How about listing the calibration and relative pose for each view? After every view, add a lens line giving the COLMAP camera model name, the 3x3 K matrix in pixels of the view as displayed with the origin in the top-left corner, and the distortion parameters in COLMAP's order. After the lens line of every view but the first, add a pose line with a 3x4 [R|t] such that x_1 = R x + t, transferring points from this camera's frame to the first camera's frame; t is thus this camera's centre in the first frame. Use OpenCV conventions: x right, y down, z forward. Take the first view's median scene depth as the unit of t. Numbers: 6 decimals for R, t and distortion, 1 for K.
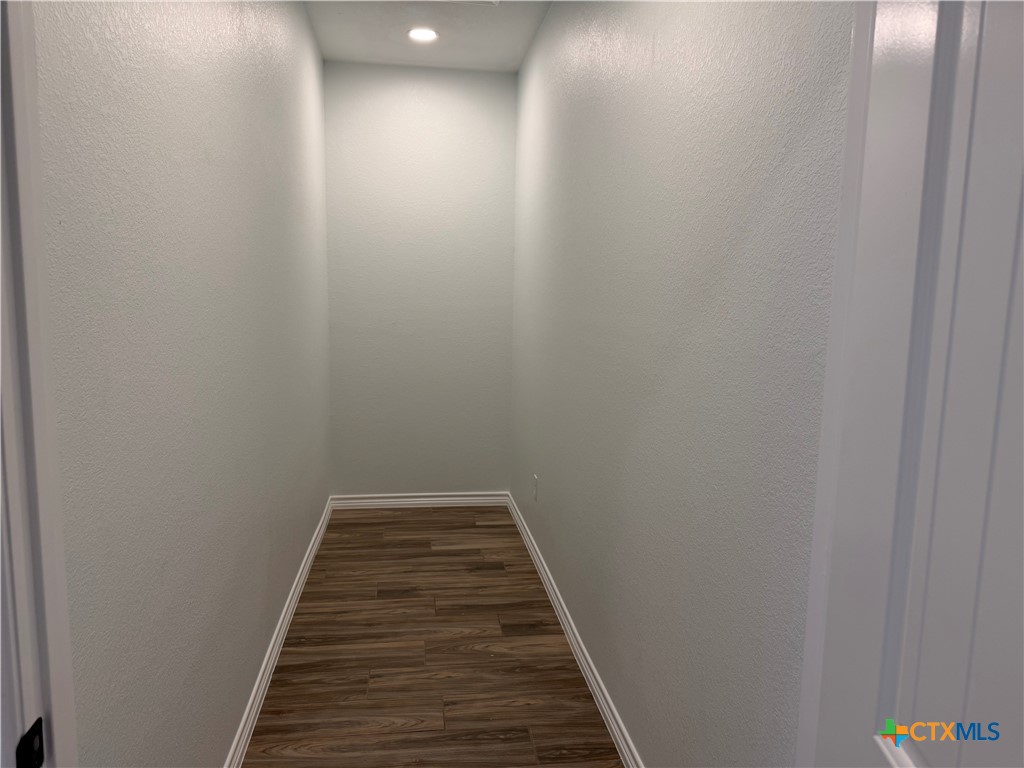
lens RADIAL K [[725.5, 0, 510.8], [0, 725.5, 385.1], [0, 0, 1]] dist [0.057612, -0.067563]
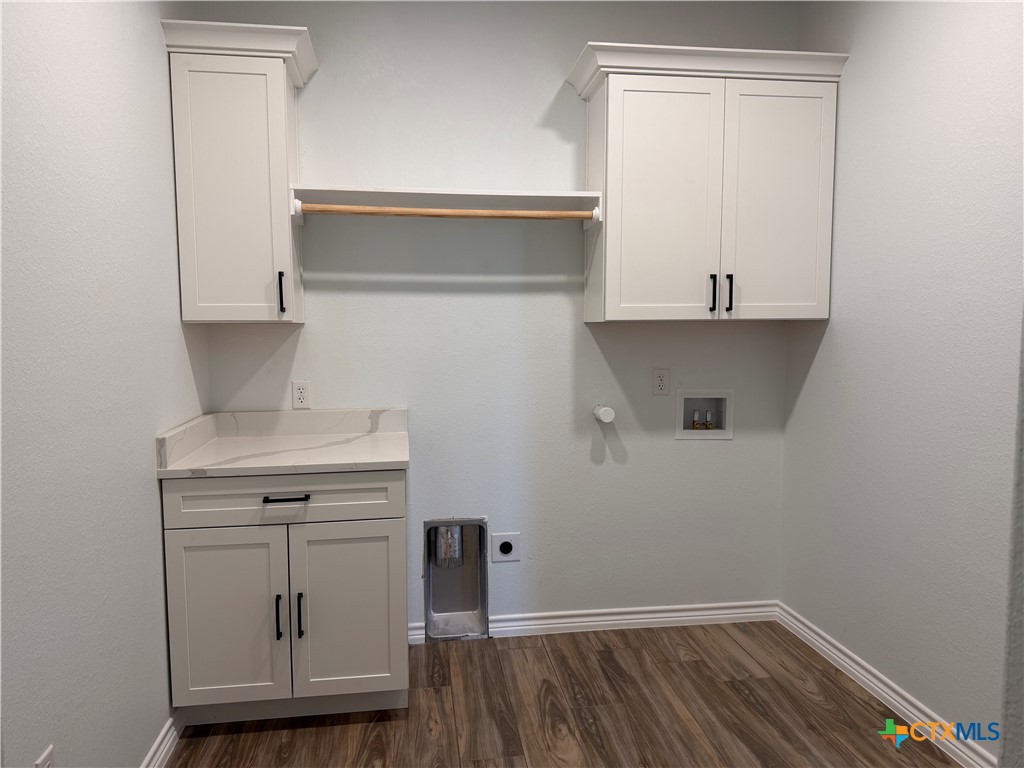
lens RADIAL K [[725.5, 0, 511.0], [0, 725.5, 384.5], [0, 0, 1]] dist [0.057612, -0.067563]
pose [[0.008669, 0.064067, -0.997908, 0.638099], [-0.122823, 0.990457, 0.062522, -0.046204], [0.992391, 0.122024, 0.016456, 0.719923]]
